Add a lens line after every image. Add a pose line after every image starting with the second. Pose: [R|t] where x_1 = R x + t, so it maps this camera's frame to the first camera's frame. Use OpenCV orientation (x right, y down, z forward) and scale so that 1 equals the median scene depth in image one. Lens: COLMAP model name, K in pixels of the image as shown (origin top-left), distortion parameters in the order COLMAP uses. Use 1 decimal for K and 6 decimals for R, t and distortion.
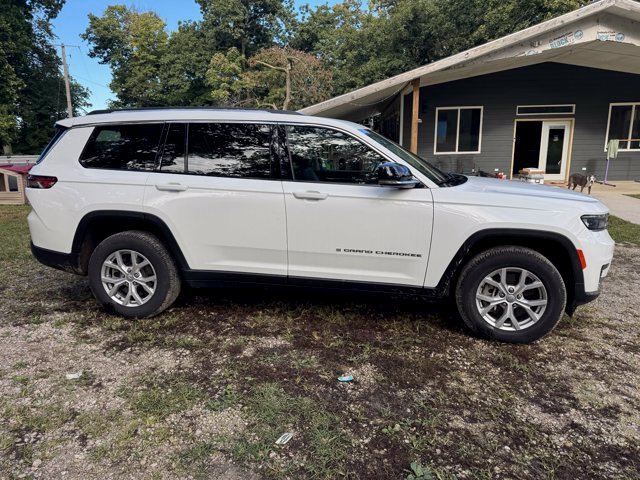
lens RADIAL K [[491.7, 0, 321.3], [0, 491.7, 235.2], [0, 0, 1]] dist [0.039885, -0.044326]
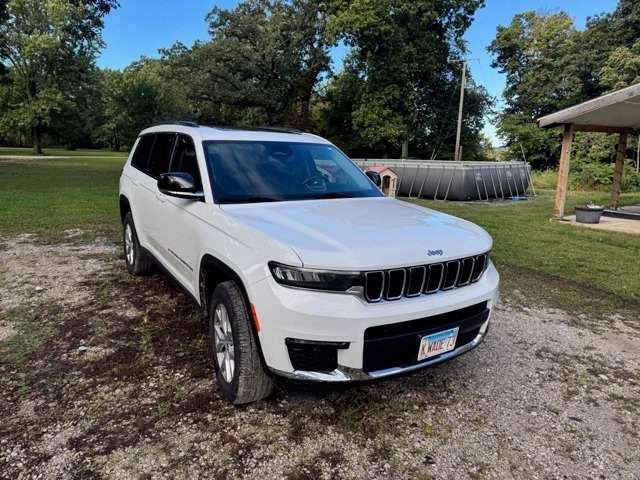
lens RADIAL K [[491.7, 0, 307.2], [0, 491.7, 229.5], [0, 0, 1]] dist [0.039885, -0.044326]
pose [[0.600583, 0.154853, -0.784424, 0.175916], [-0.173029, 0.982990, 0.061575, -0.021963], [0.780616, 0.098747, 0.617161, 0.091199]]
